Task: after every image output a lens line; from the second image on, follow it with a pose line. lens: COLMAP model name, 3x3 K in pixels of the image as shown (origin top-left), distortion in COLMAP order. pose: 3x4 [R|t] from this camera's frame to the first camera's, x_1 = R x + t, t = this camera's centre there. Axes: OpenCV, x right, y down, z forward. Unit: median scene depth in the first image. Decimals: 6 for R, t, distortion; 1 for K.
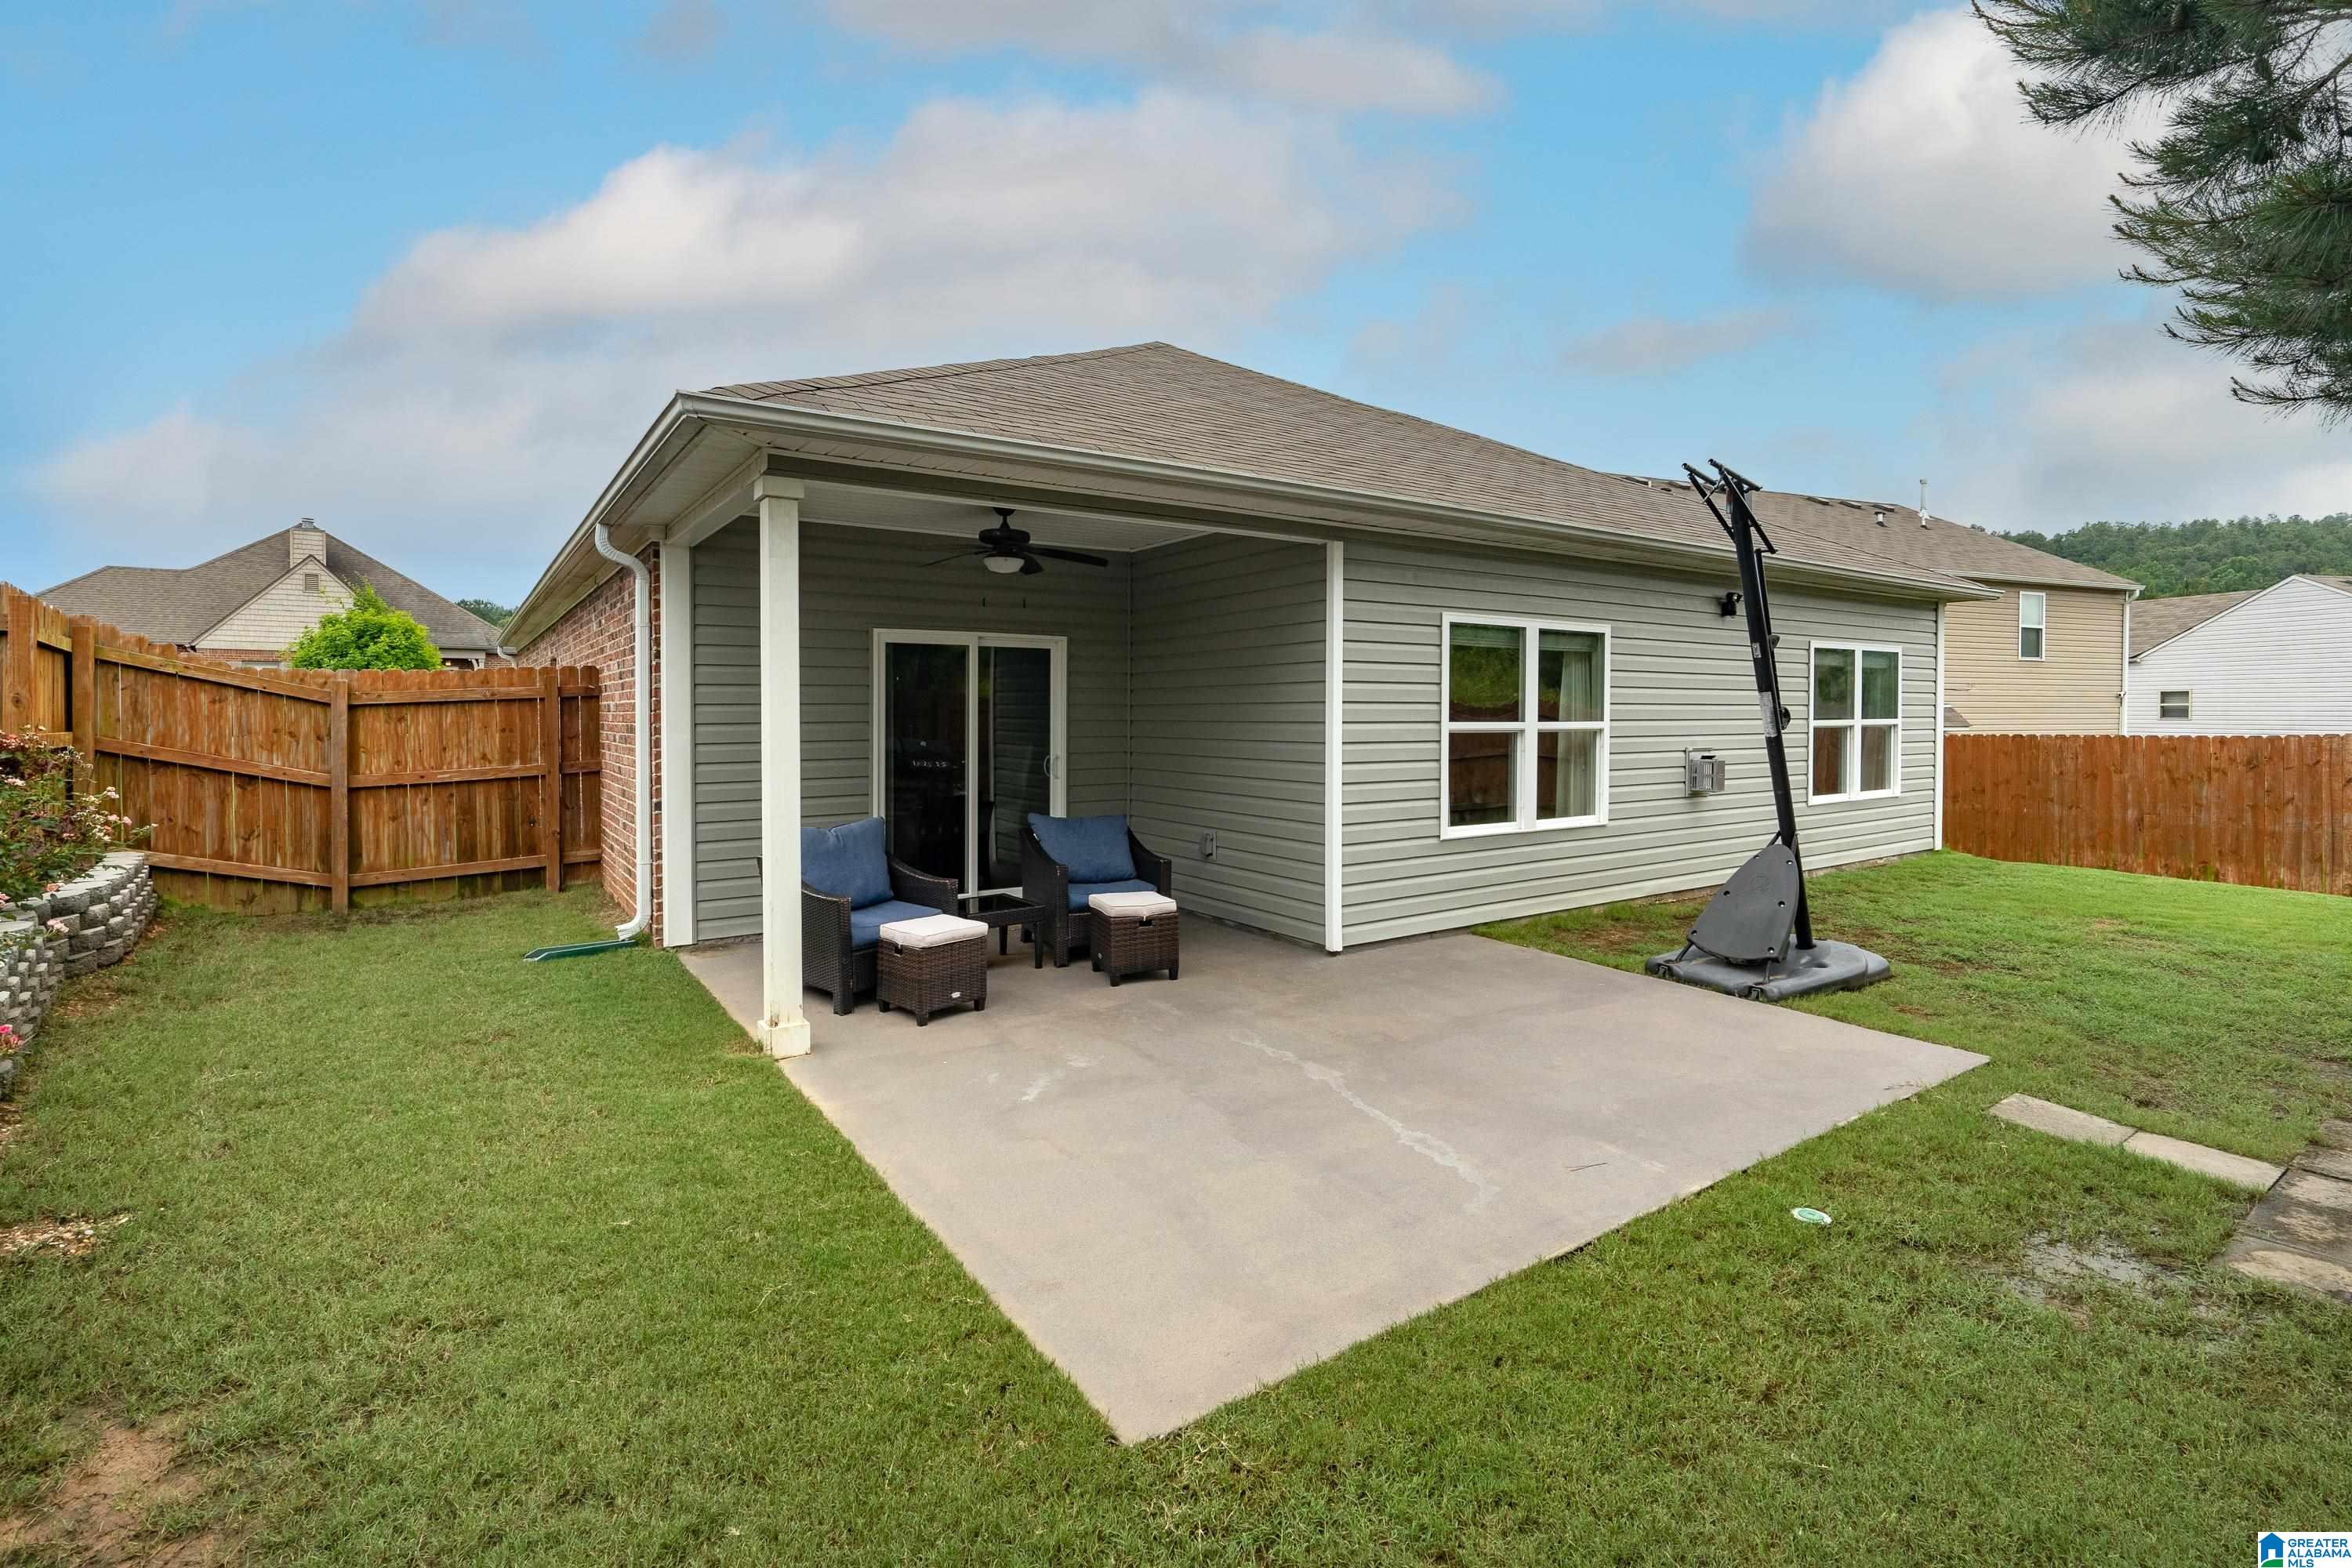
lens RADIAL K [[1071.9, 0, 1174.8], [0, 1071.9, 715.3], [0, 0, 1]] dist [-0.000148, -0.000003]
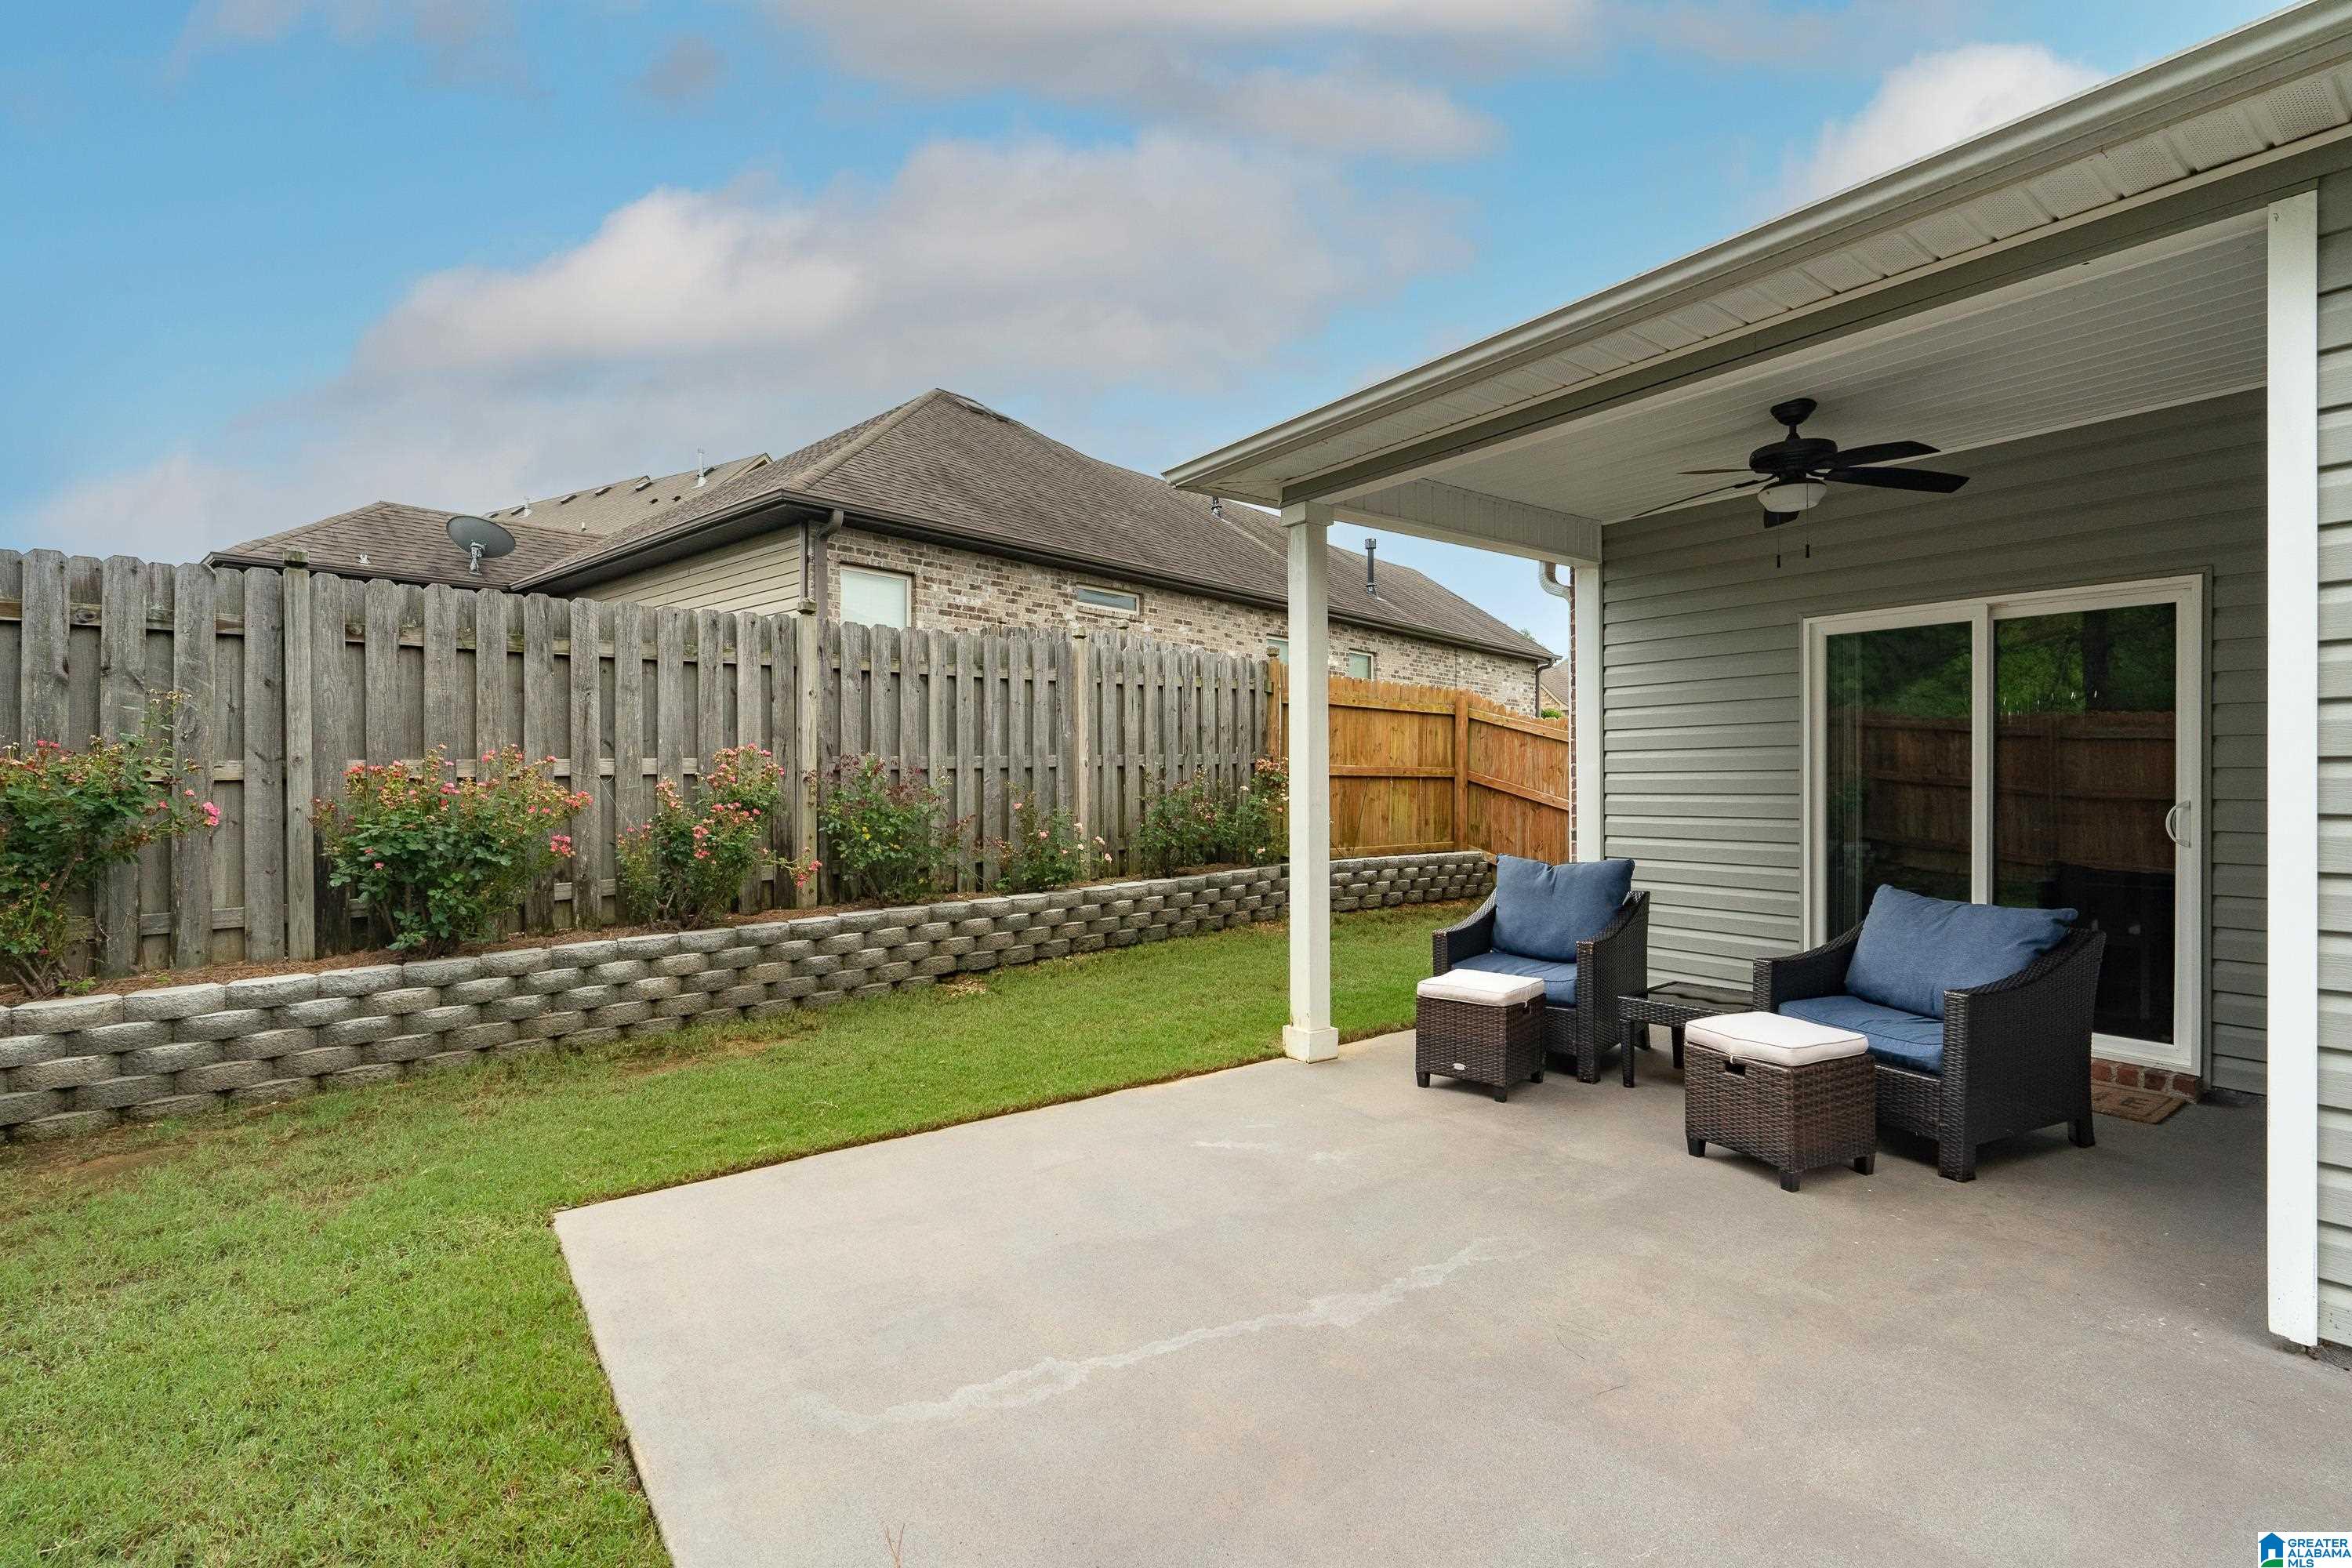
lens RADIAL K [[1071.9, 0, 1178.7], [0, 1071.9, 776.4], [0, 0, 1]] dist [-0.000148, -0.000003]
pose [[0.045998, -0.000360, -0.998941, 0.489906], [-0.005540, 0.999984, -0.000615, 0.033947], [0.998926, 0.005563, 0.045995, 0.611344]]
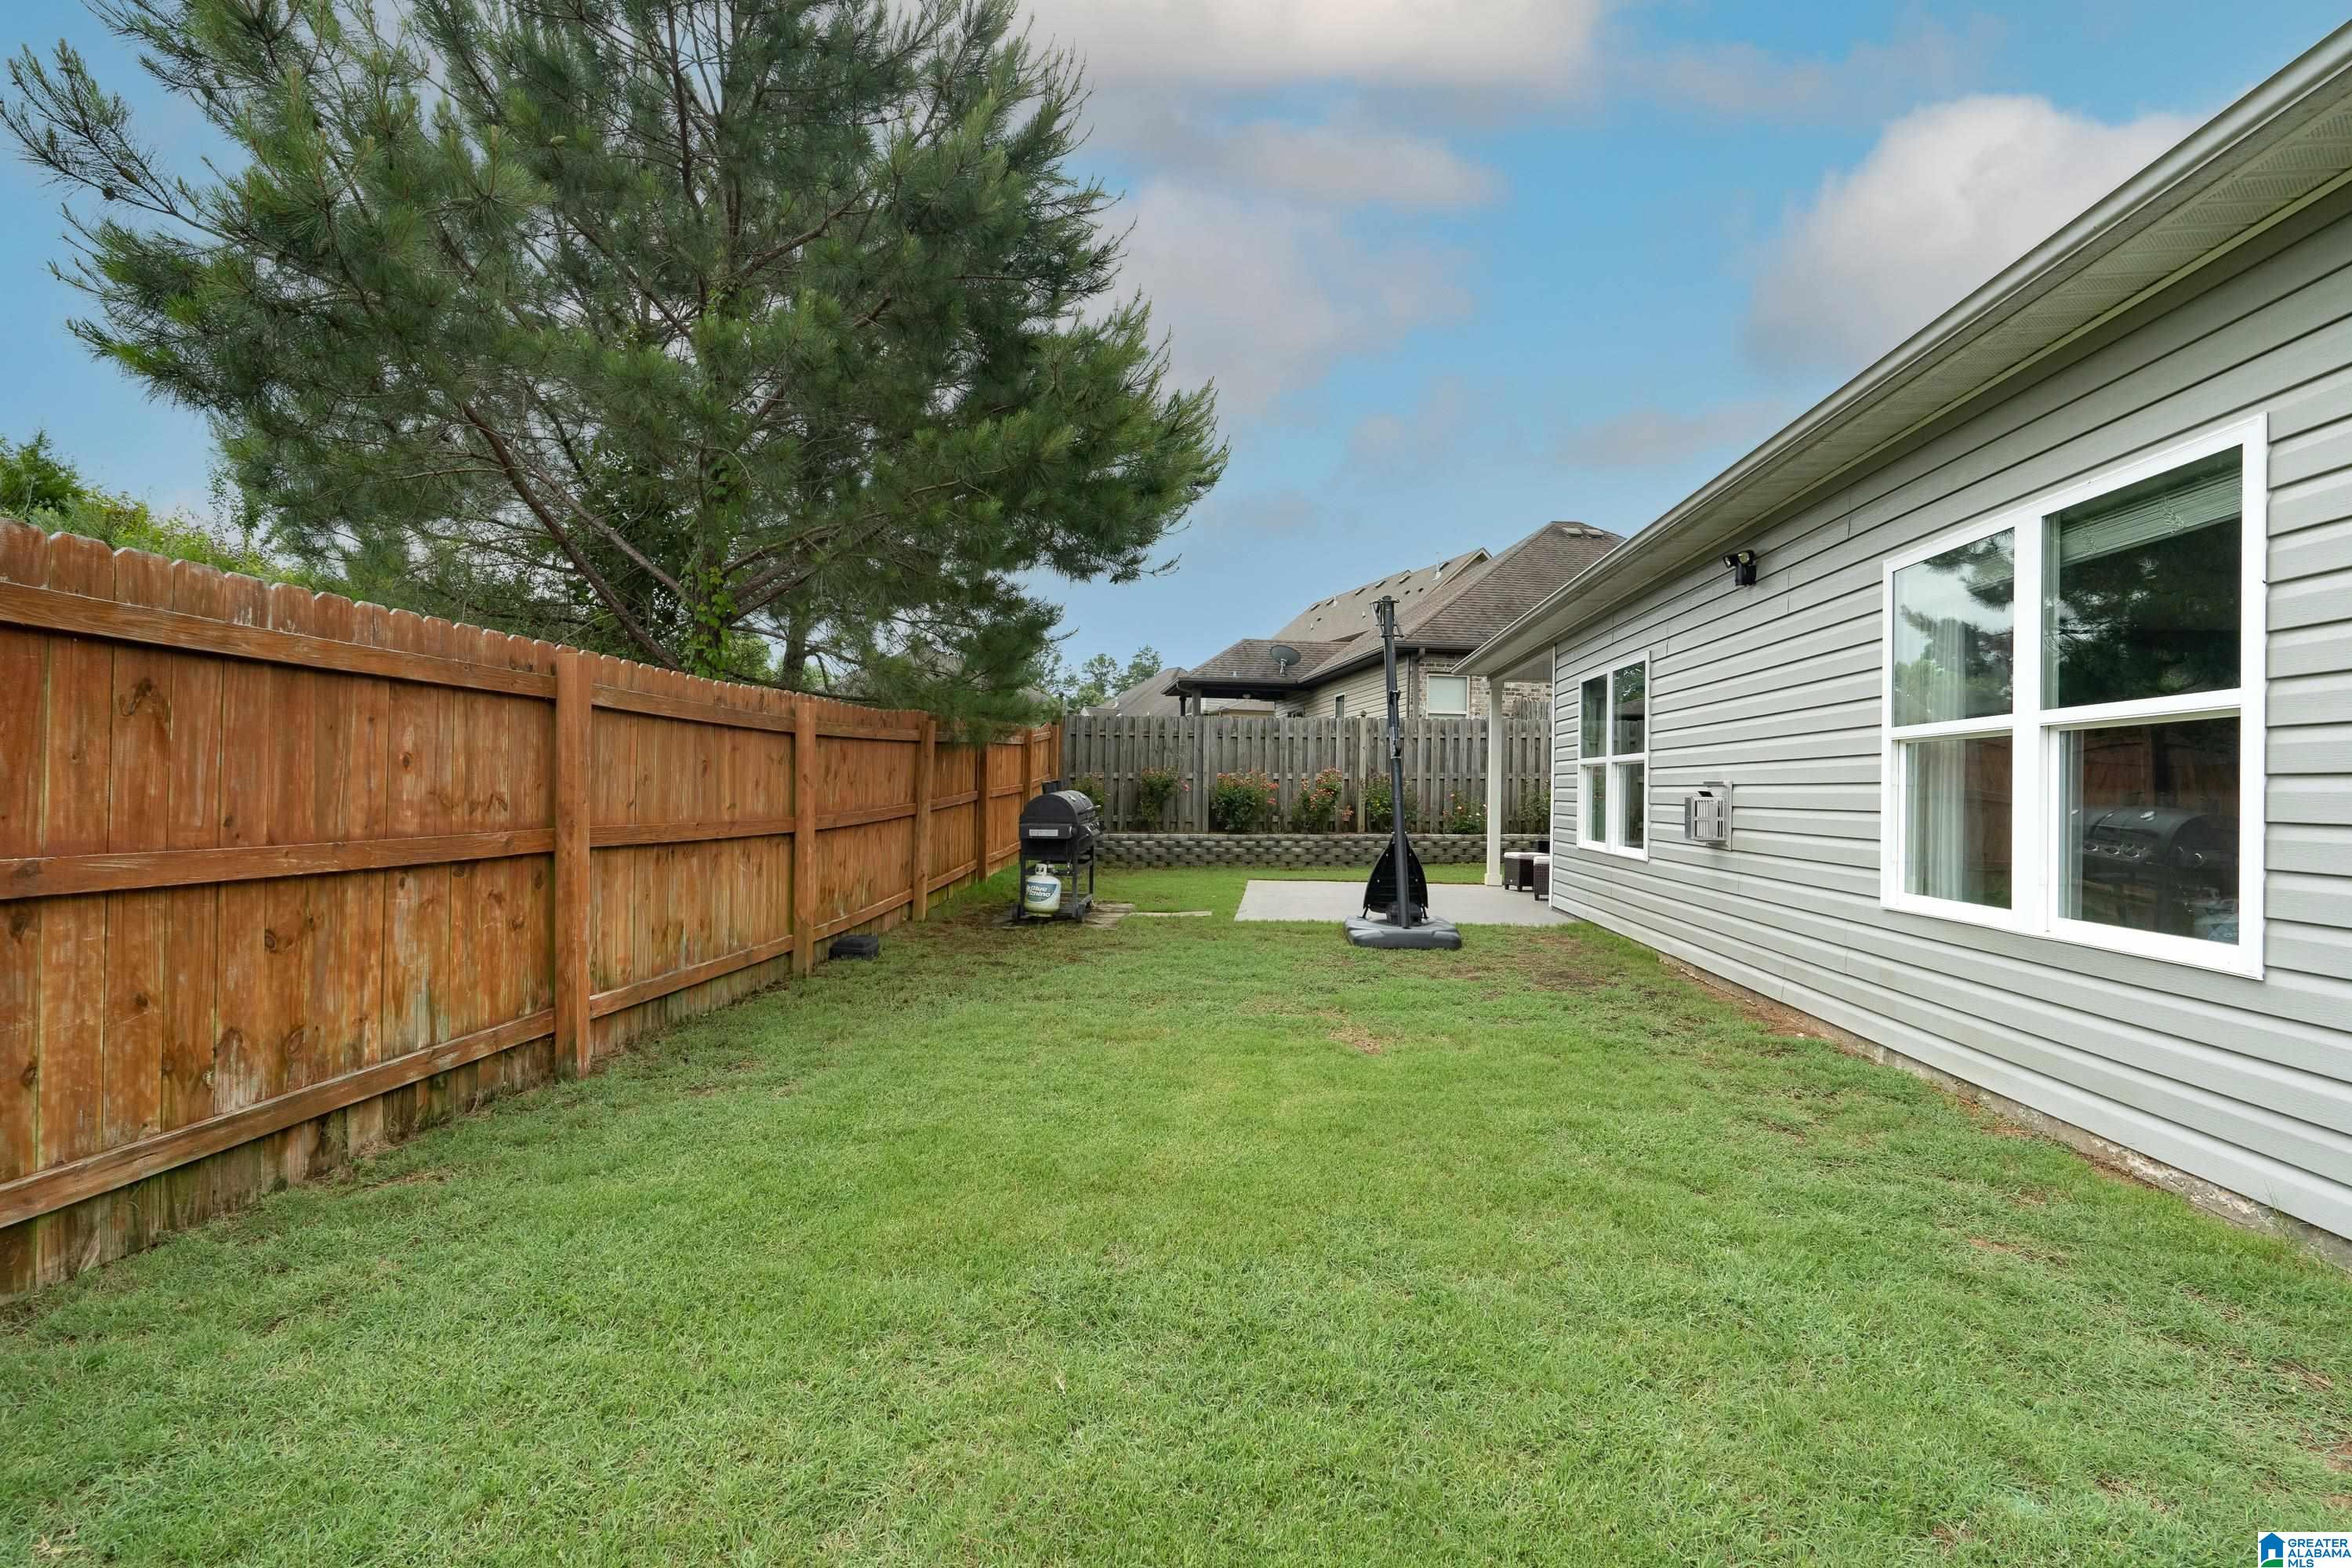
lens RADIAL K [[1071.9, 0, 1176.5], [0, 1071.9, 781.9], [0, 0, 1]] dist [-0.000148, -0.000003]
pose [[-0.624415, -0.014931, -0.780950, 2.158154], [-0.024017, 0.999712, 0.000090, 0.053174], [0.780723, 0.018812, -0.624594, 1.883519]]
